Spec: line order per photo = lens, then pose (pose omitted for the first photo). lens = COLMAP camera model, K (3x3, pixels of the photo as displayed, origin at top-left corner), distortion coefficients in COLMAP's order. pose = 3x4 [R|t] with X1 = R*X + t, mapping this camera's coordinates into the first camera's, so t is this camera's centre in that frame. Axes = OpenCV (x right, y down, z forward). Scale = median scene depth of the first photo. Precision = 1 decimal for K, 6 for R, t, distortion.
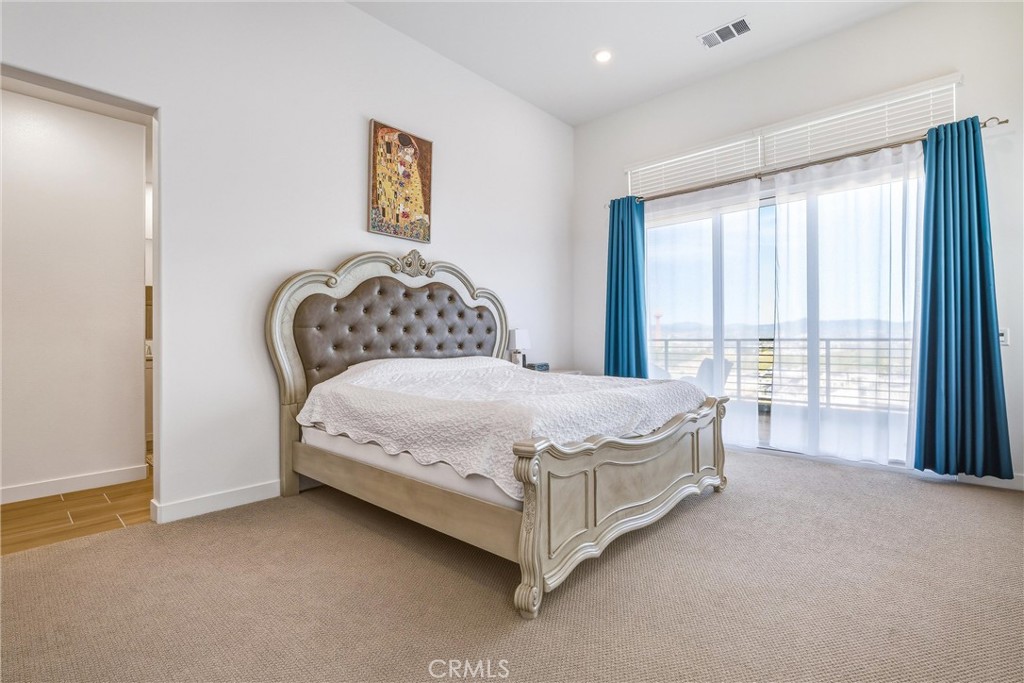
lens RADIAL K [[457.4, 0, 538.9], [0, 457.4, 338.1], [0, 0, 1]] dist [-0.003808, -0.000221]
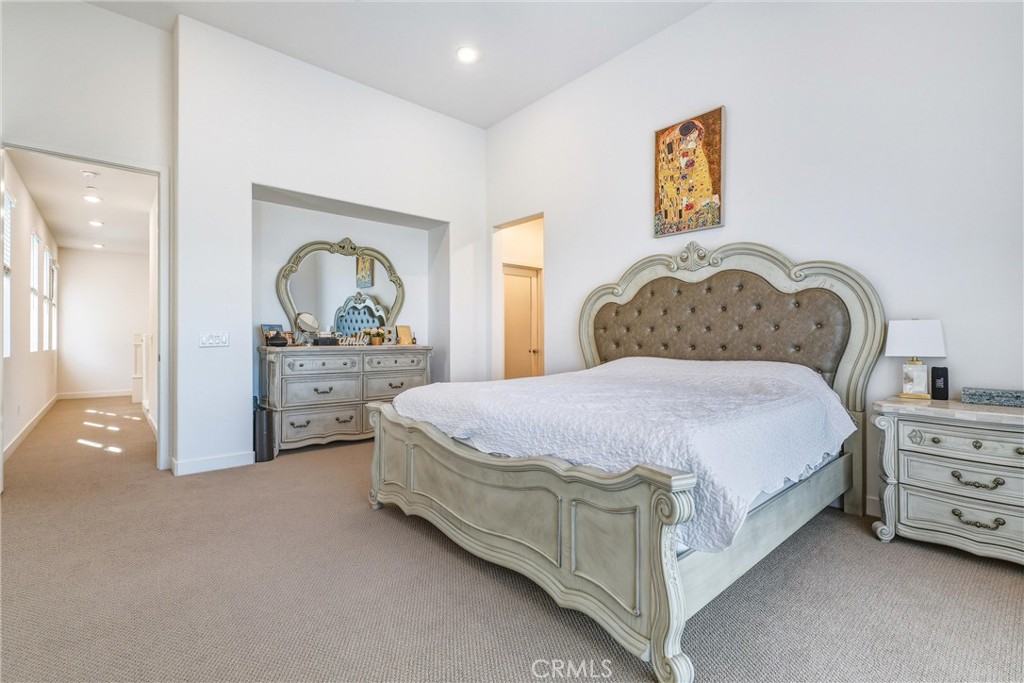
lens RADIAL K [[457.4, 0, 513.4], [0, 457.4, 339.4], [0, 0, 1]] dist [-0.003808, -0.000221]
pose [[-0.116990, 0.004651, -0.993122, 0.703384], [0.004611, 0.999981, 0.004140, -0.000655], [0.993122, -0.004094, -0.117009, 0.761323]]
